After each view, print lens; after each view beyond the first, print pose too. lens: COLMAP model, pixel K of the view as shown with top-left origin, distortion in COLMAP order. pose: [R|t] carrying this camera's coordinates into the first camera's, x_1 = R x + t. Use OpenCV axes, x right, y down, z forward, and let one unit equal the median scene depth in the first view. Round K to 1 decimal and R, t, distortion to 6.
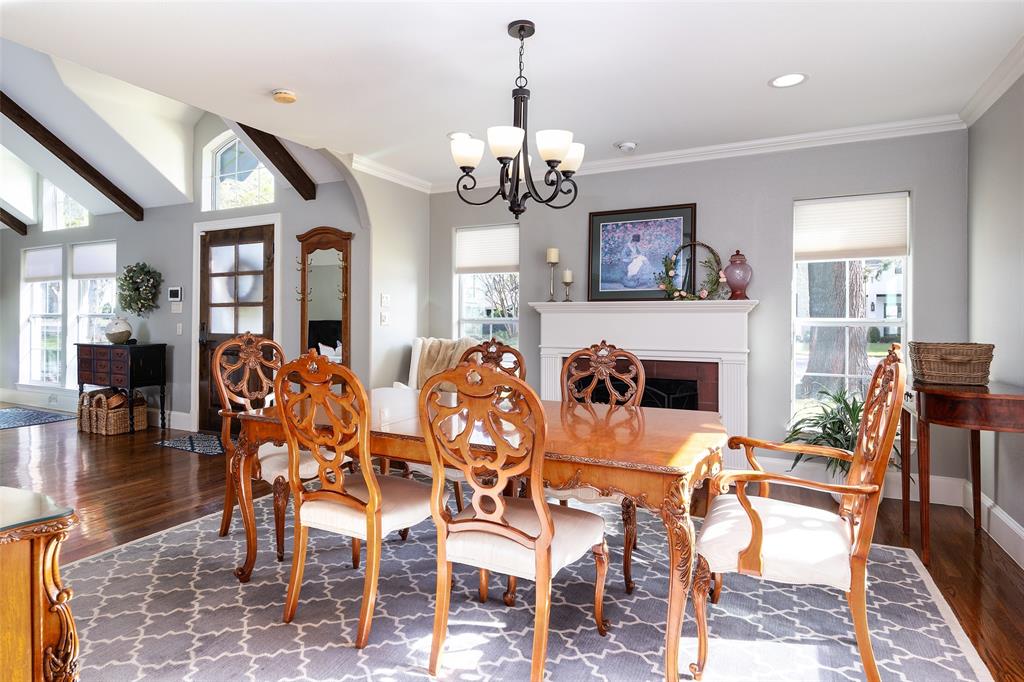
lens RADIAL K [[541.2, 0, 512.0], [0, 541.2, 341.0], [0, 0, 1]] dist [-0.001136, -0.000495]
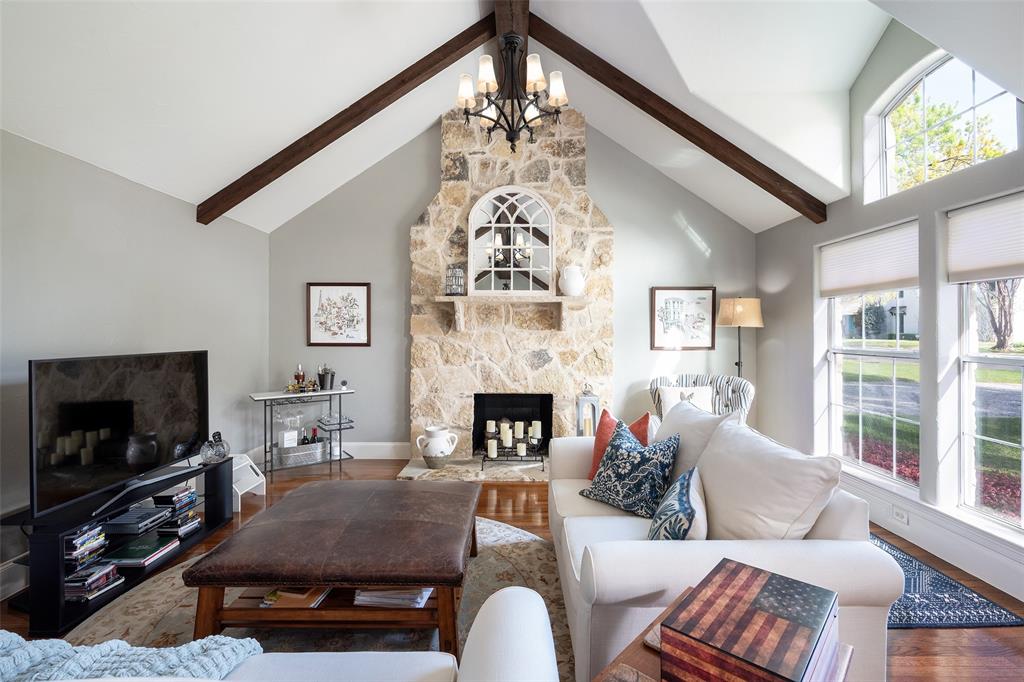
lens RADIAL K [[446.8, 0, 510.2], [0, 446.8, 328.5], [0, 0, 1]] dist [-0.001477, 0.000029]
pose [[0.426768, -0.021076, -0.904115, -0.608372], [0.006828, 0.999775, -0.020083, -0.067703], [0.904335, 0.002397, 0.426816, 0.470887]]
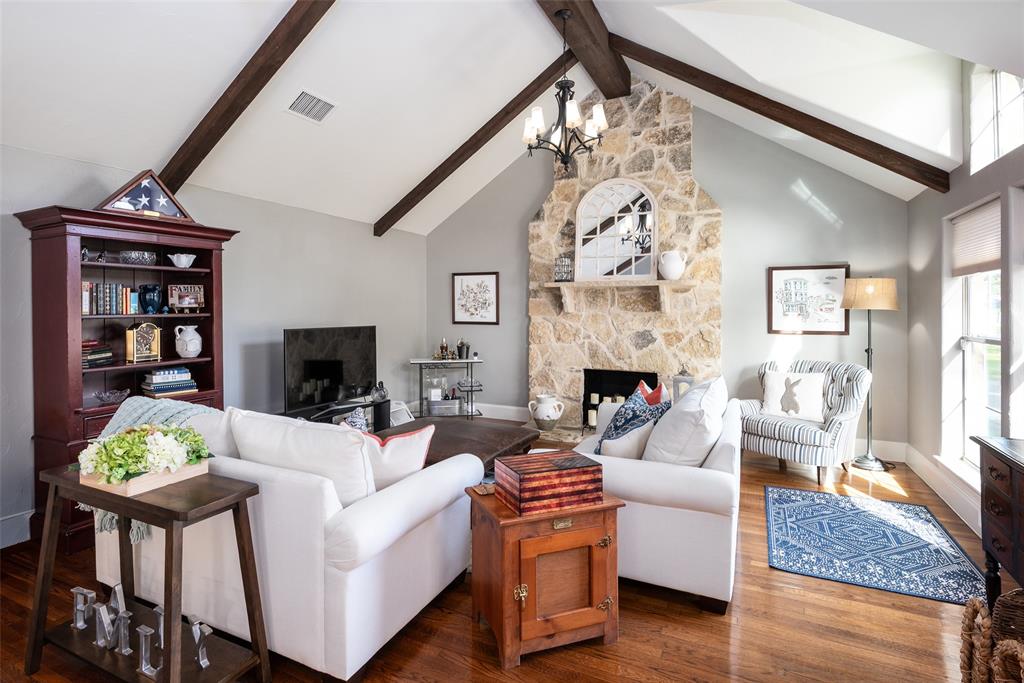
lens RADIAL K [[512.9, 0, 510.1], [0, 512.9, 309.4], [0, 0, 1]] dist [0.000901, 0.000212]
pose [[0.013657, -0.013739, -0.999812, -0.401502], [-0.002156, 0.999903, -0.013769, -0.070750], [0.999904, 0.002344, 0.013626, 0.566572]]
